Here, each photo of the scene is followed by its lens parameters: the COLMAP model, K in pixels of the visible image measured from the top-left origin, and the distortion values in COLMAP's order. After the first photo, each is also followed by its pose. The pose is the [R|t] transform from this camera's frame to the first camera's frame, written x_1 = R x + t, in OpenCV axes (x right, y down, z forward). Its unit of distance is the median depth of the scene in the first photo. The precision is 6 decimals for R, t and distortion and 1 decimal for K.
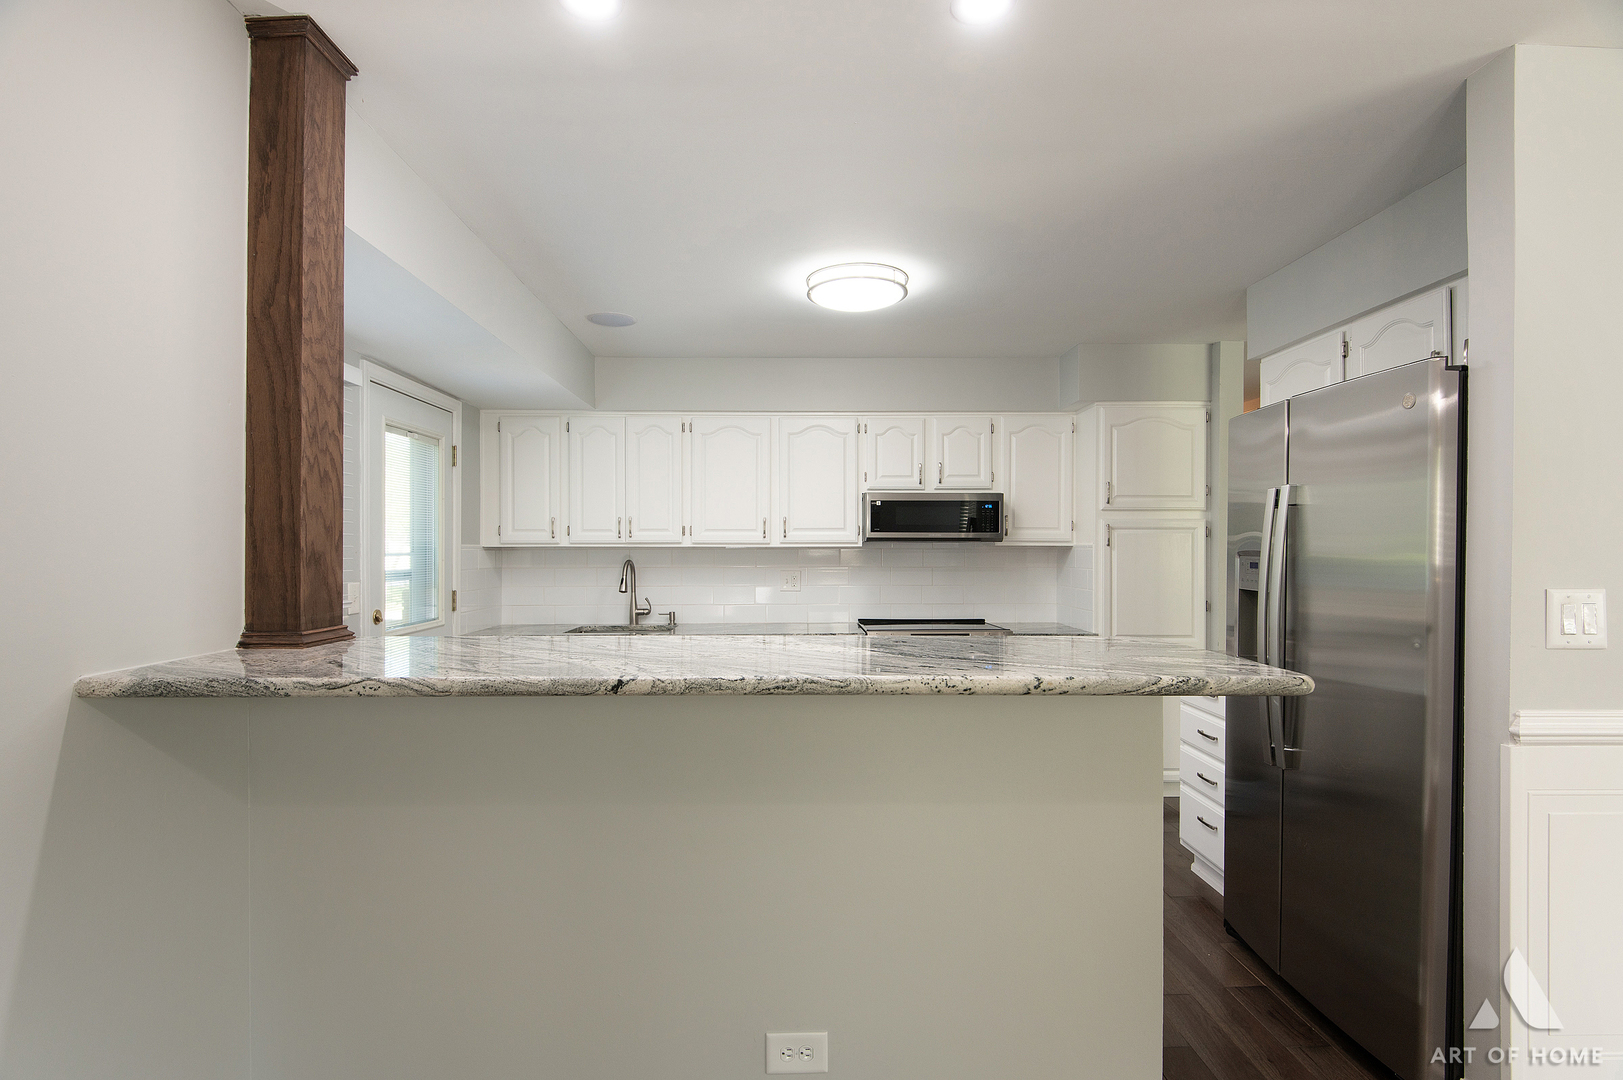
lens RADIAL K [[796.7, 0, 810.1], [0, 796.7, 540.2], [0, 0, 1]] dist [0.011371, -0.003866]
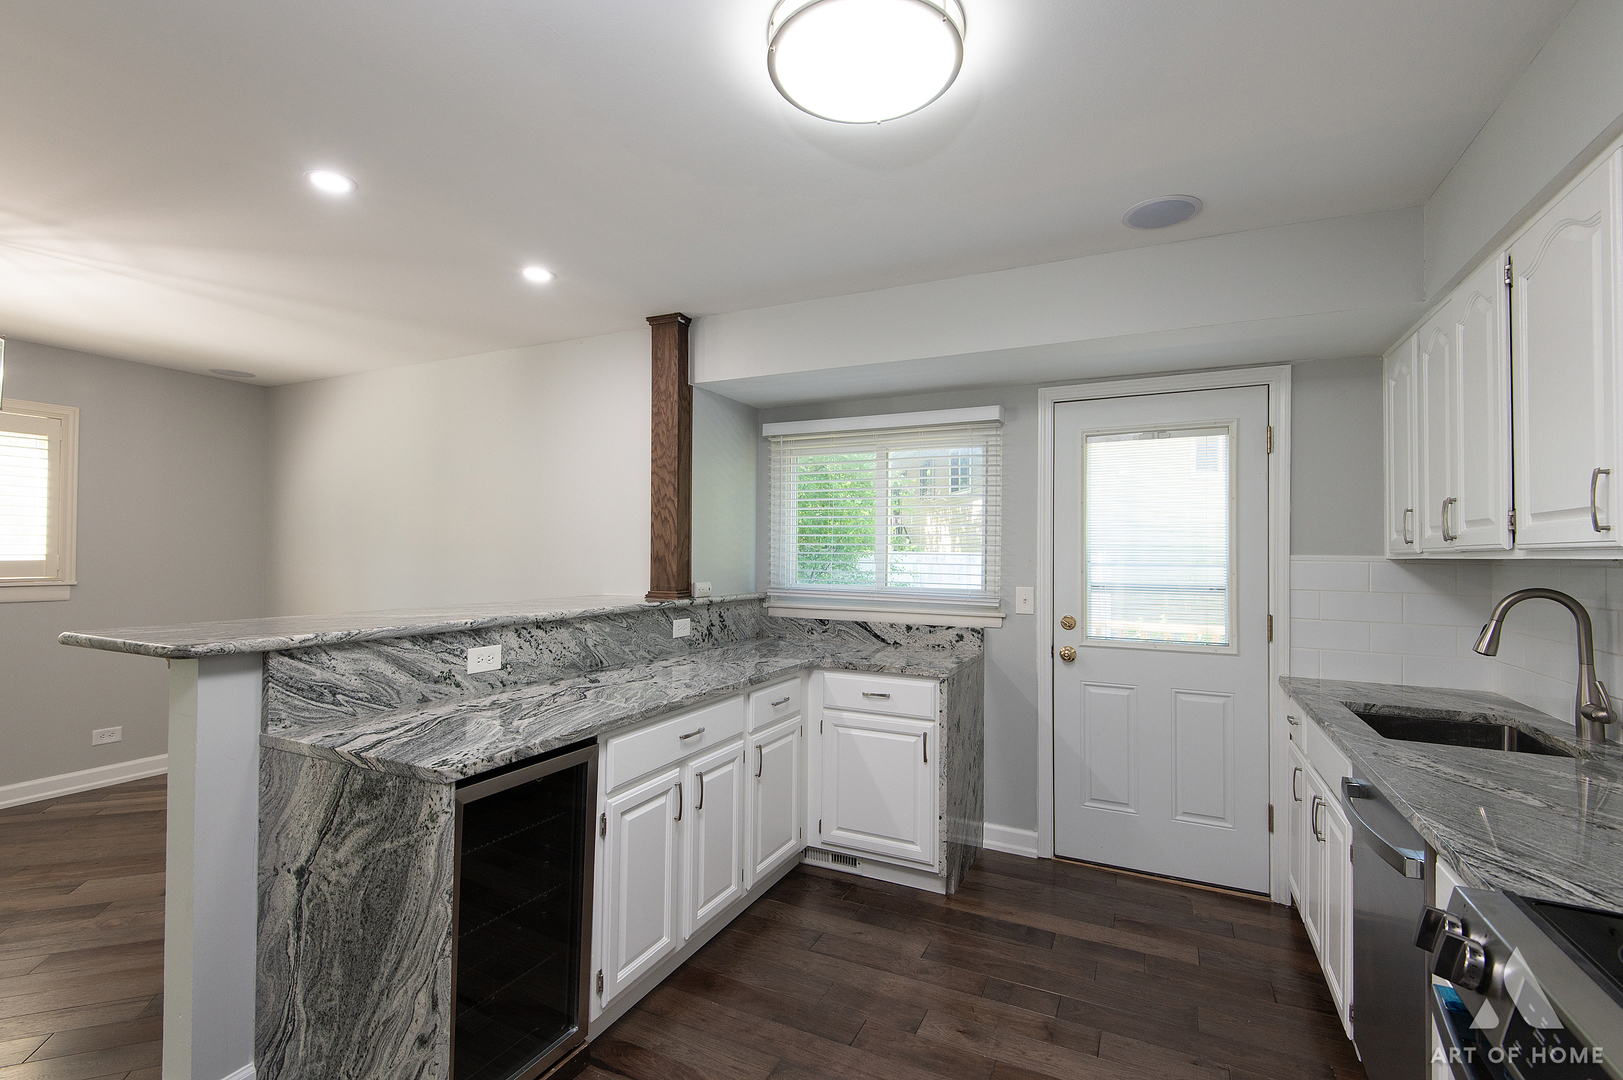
lens RADIAL K [[722.6, 0, 807.2], [0, 722.6, 542.6], [0, 0, 1]] dist [0.012008, -0.004935]
pose [[-0.462090, -0.018275, -0.886645, 0.384211], [0.000115, 0.999786, -0.020668, 0.008086], [0.886833, -0.009653, -0.461989, 0.932048]]
